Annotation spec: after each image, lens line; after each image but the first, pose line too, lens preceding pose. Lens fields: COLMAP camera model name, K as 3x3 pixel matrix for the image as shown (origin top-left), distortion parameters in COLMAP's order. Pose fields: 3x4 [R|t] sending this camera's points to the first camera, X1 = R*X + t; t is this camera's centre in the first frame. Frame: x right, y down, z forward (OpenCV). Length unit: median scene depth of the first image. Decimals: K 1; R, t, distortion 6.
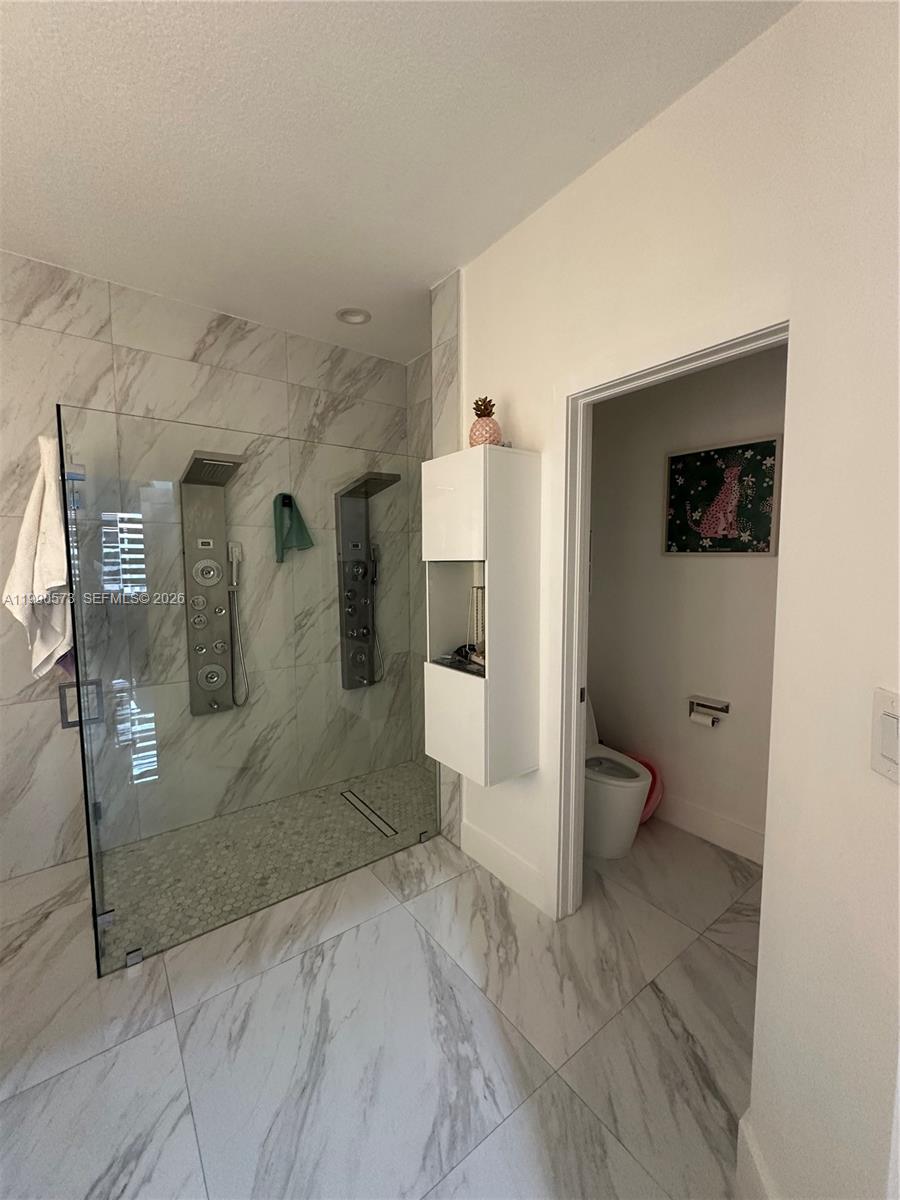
lens RADIAL K [[479.6, 0, 449.0], [0, 479.6, 600.0], [0, 0, 1]] dist [-0.005914, 0.000995]
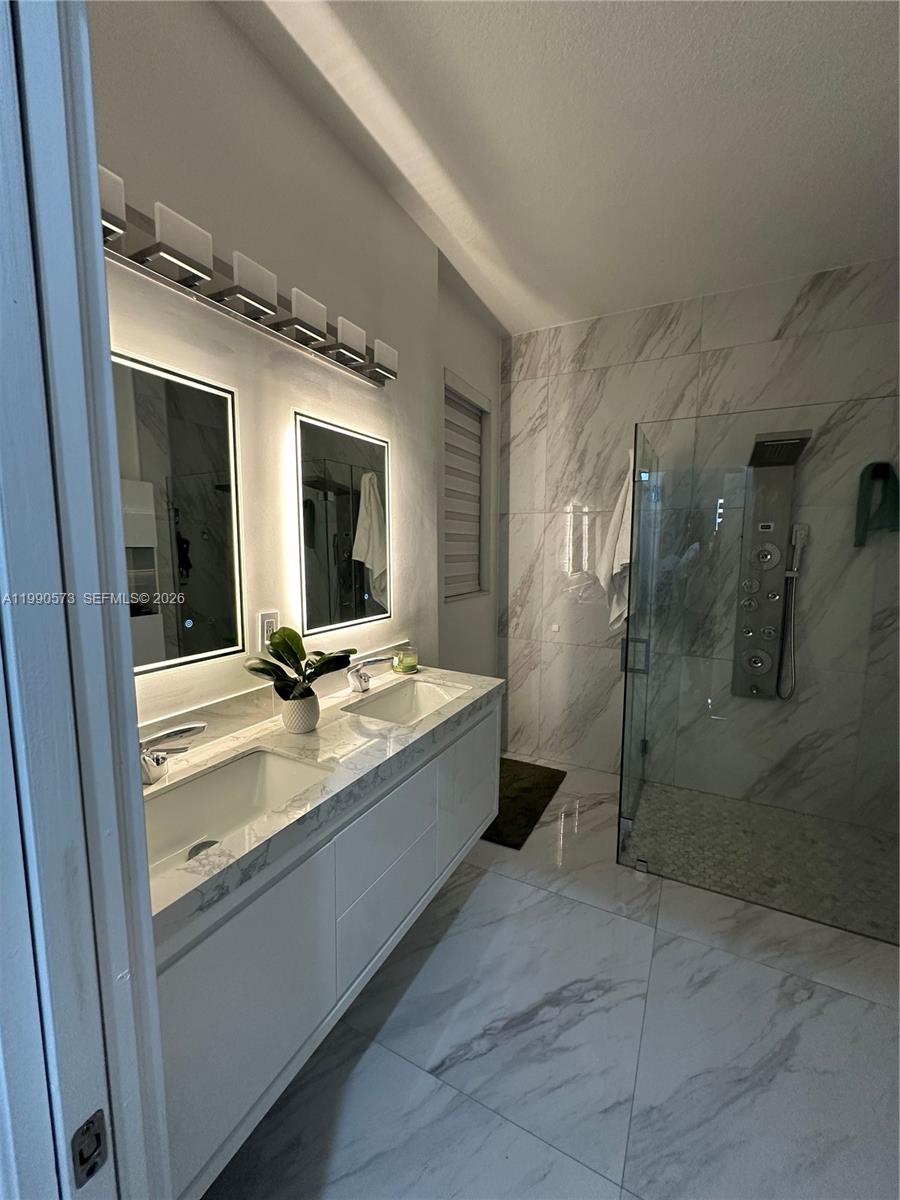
lens RADIAL K [[479.6, 0, 449.3], [0, 479.6, 599.7], [0, 0, 1]] dist [-0.005914, 0.000995]
pose [[0.425370, 0.108361, -0.898509, 0.123578], [-0.077337, 0.993527, 0.083207, -0.000779], [0.901709, 0.034094, 0.430997, -0.005569]]
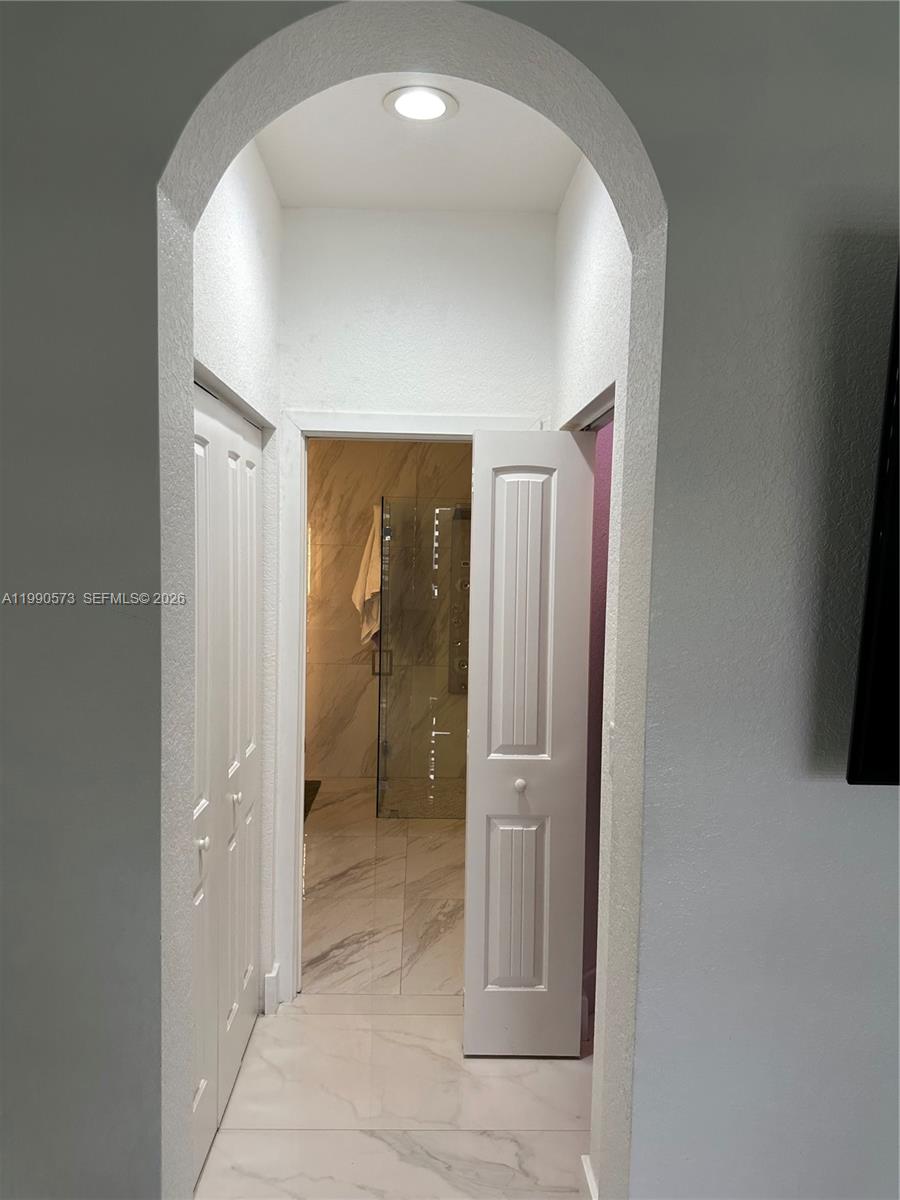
lens RADIAL K [[844.4, 0, 449.2], [0, 844.4, 603.7], [0, 0, 1]] dist [0.061952, -0.078570]
pose [[0.819723, 0.061742, -0.569422, 0.855780], [-0.073611, 0.997285, 0.002168, -0.009517], [0.568010, 0.040139, 0.822042, -1.019663]]
